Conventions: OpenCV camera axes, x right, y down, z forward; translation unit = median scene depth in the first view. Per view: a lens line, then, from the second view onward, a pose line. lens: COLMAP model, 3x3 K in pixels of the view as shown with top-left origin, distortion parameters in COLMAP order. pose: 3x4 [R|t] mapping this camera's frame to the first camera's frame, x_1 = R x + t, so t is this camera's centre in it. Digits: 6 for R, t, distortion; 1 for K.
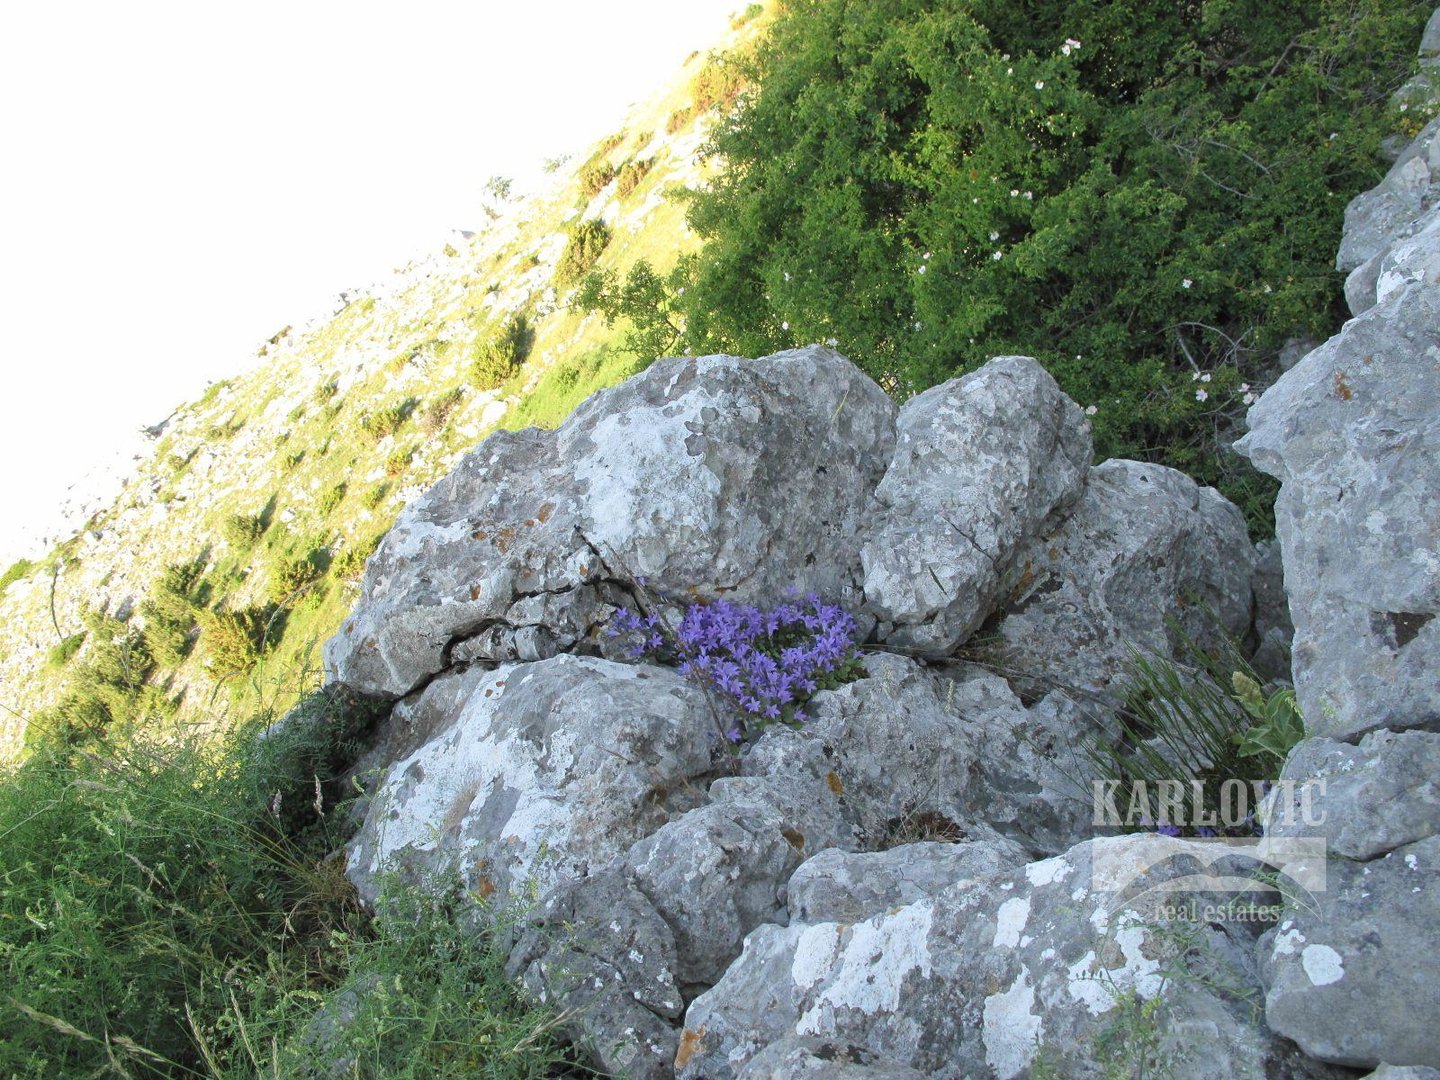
lens RADIAL K [[1209.9, 0, 737.7], [0, 1209.9, 542.5], [0, 0, 1]] dist [-0.145483, 0.111314]
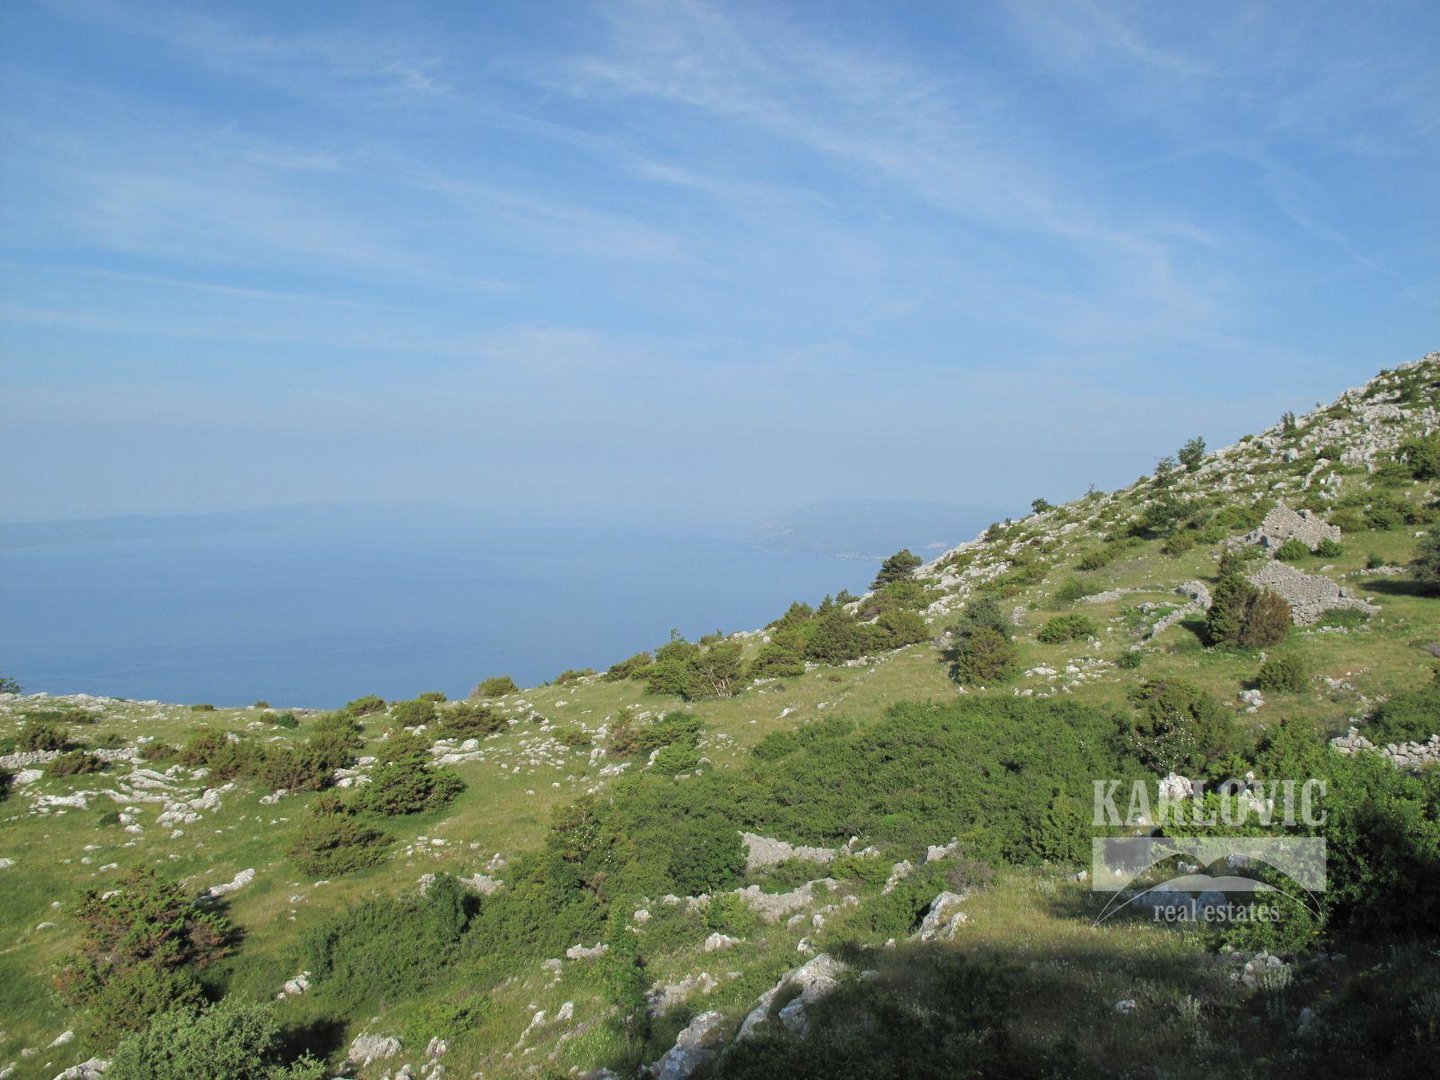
lens RADIAL K [[1209.9, 0, 736.3], [0, 1209.9, 542.6], [0, 0, 1]] dist [-0.145483, 0.111314]
pose [[0.681818, 0.700789, 0.209805, -0.049867], [-0.403371, 0.599432, -0.691356, 0.005857], [-0.610259, 0.386750, 0.691381, 0.005730]]
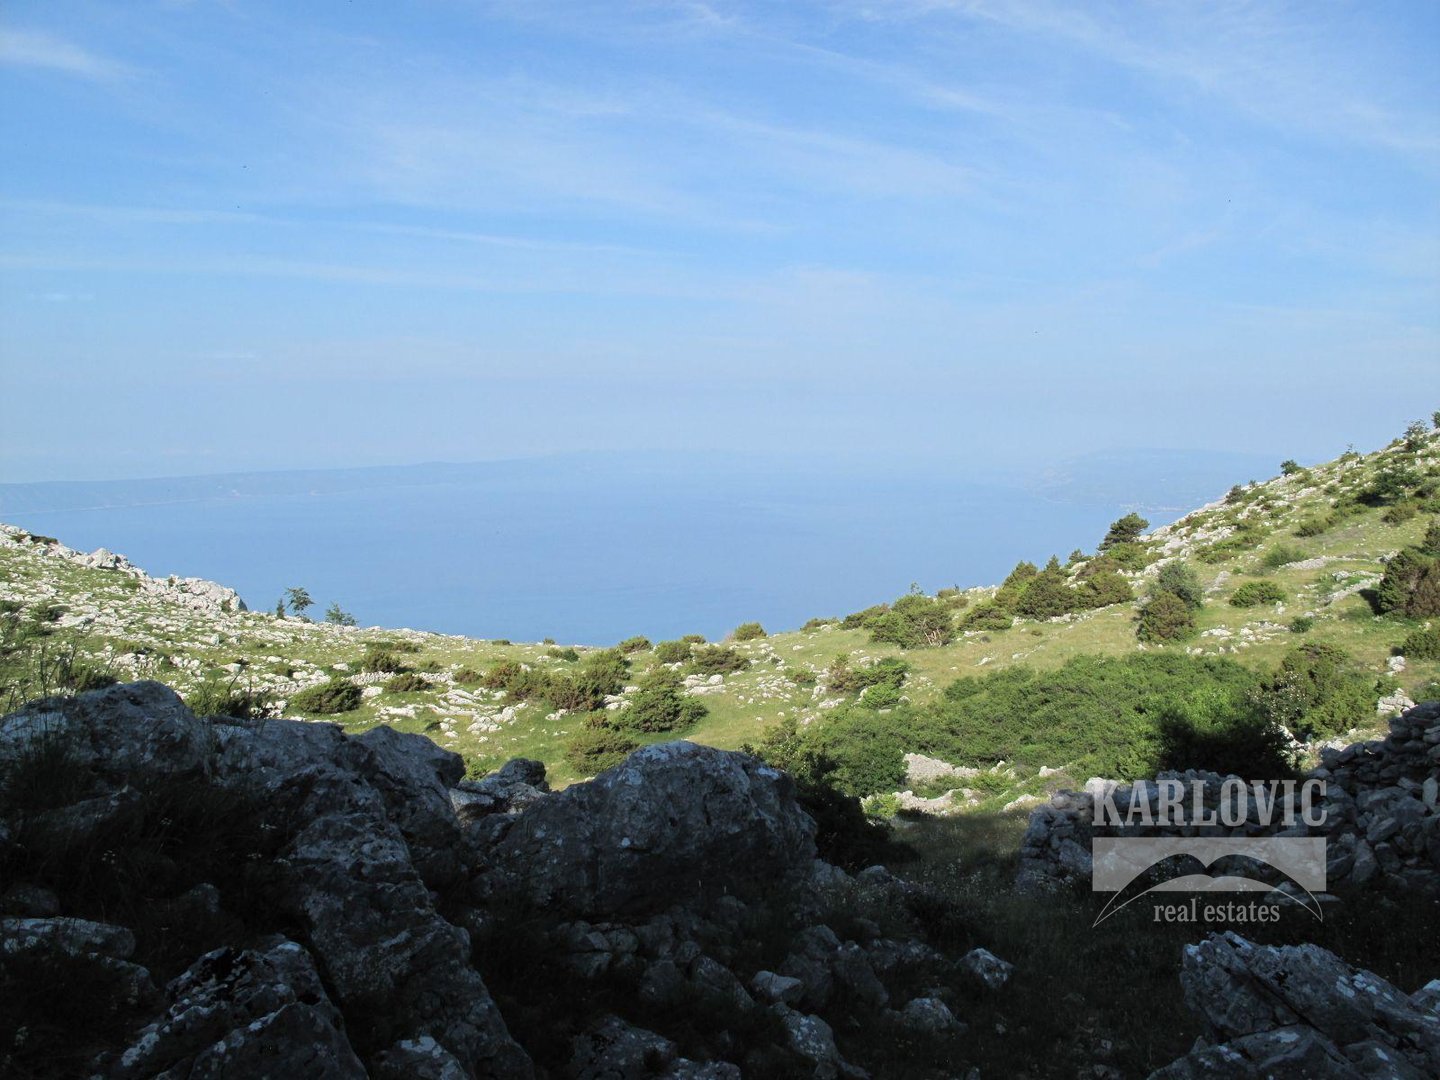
lens RADIAL K [[1209.9, 0, 736.1], [0, 1209.9, 540.1], [0, 0, 1]] dist [-0.145483, 0.111314]
pose [[0.706978, 0.702801, 0.079071, -0.052224], [-0.553836, 0.619693, -0.556099, 0.077750], [-0.439827, 0.349358, 0.827346, -0.154885]]
